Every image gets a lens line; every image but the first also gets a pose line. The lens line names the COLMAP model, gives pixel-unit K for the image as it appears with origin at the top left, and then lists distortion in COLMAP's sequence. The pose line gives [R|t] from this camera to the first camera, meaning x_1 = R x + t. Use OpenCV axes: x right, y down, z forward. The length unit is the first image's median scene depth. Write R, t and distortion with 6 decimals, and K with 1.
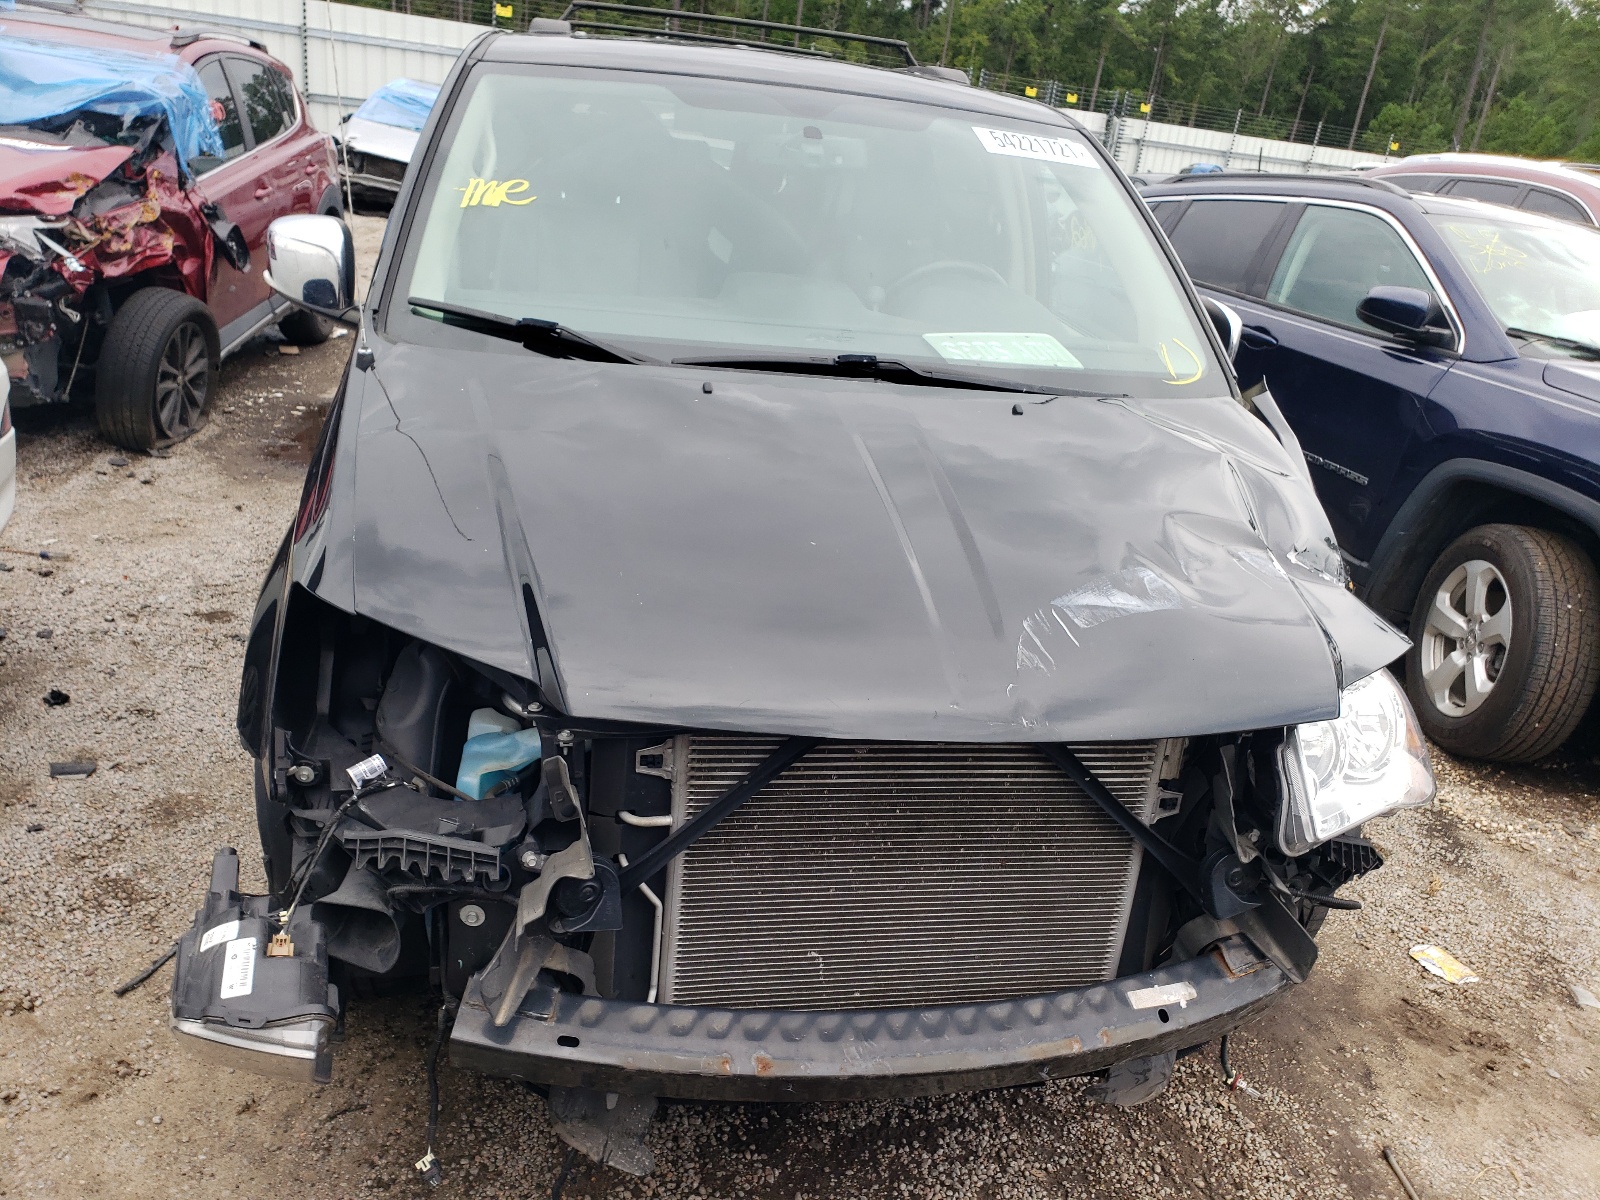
lens RADIAL K [[1235.4, 0, 797.8], [0, 1235.4, 610.7], [0, 0, 1]] dist [0.027383, 0.010230]
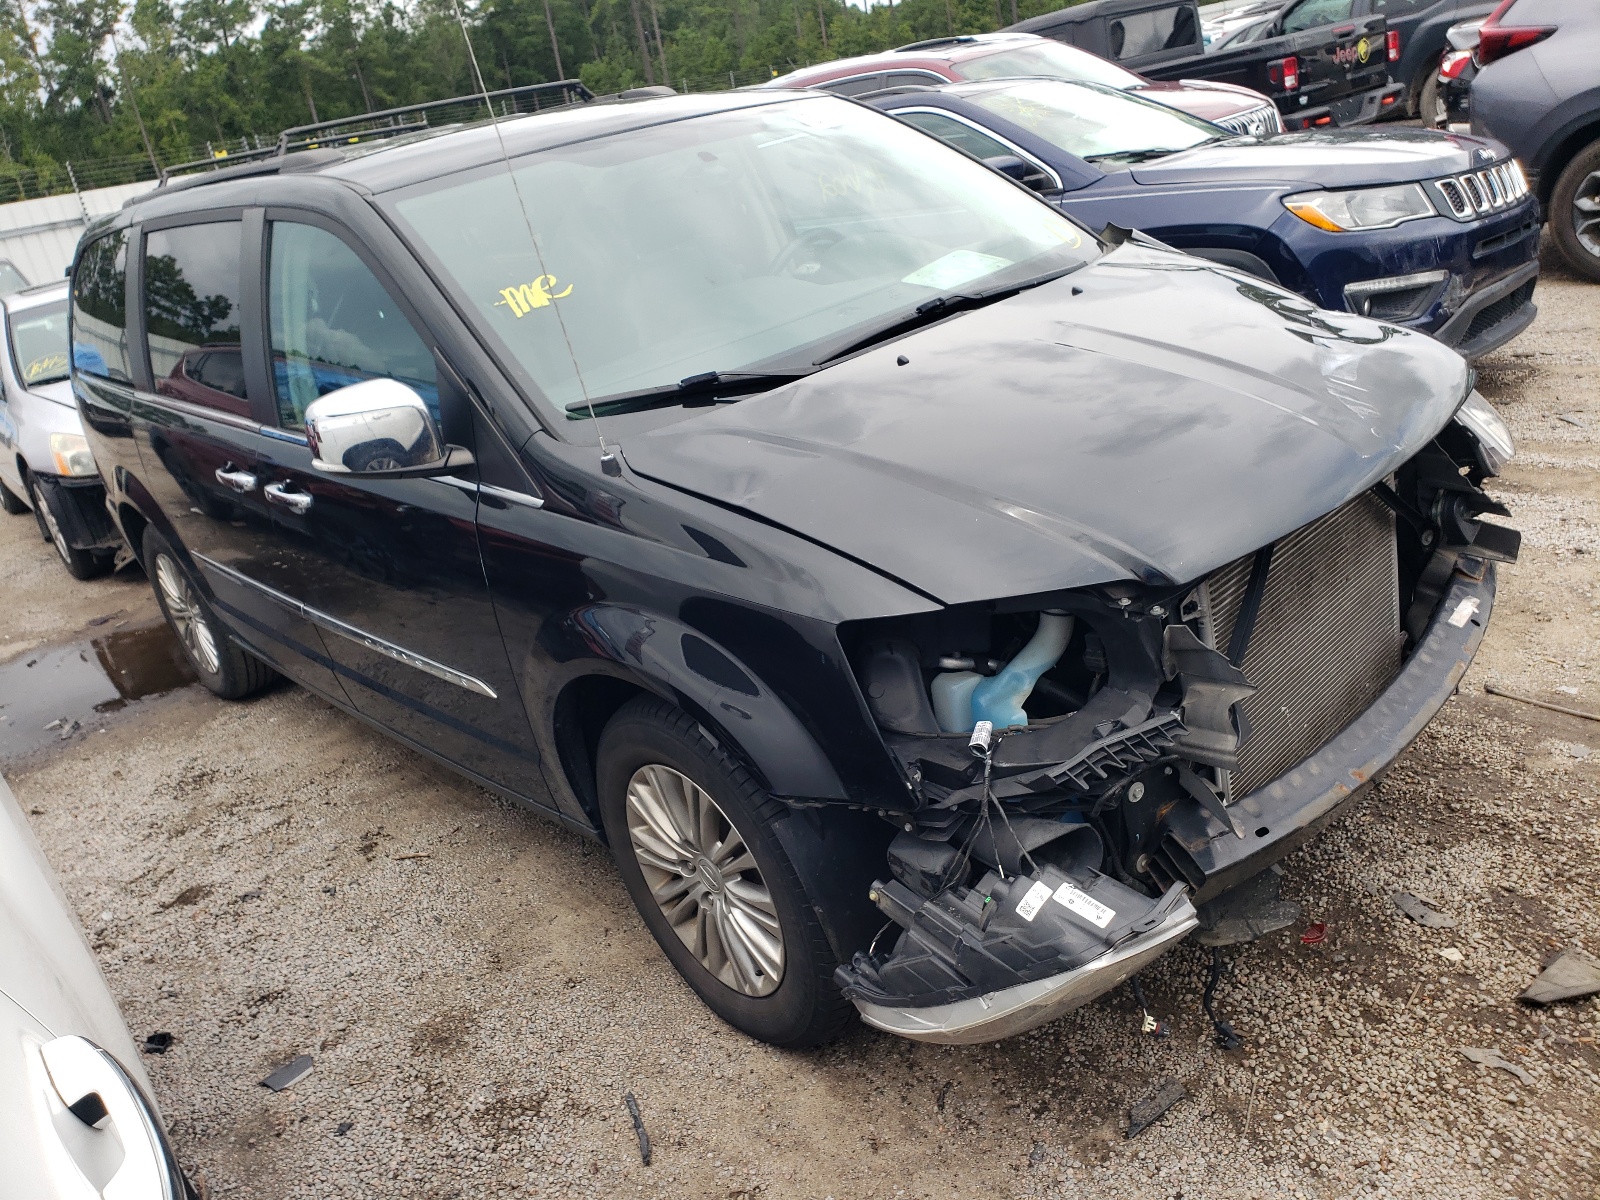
lens RADIAL K [[1235.4, 0, 796.3], [0, 1235.4, 594.3], [0, 0, 1]] dist [0.027383, 0.010230]
pose [[0.806853, -0.444154, 0.389507, -0.629555], [0.452344, 0.888580, 0.076227, -0.109099], [-0.379965, 0.114687, 0.917864, 0.017700]]
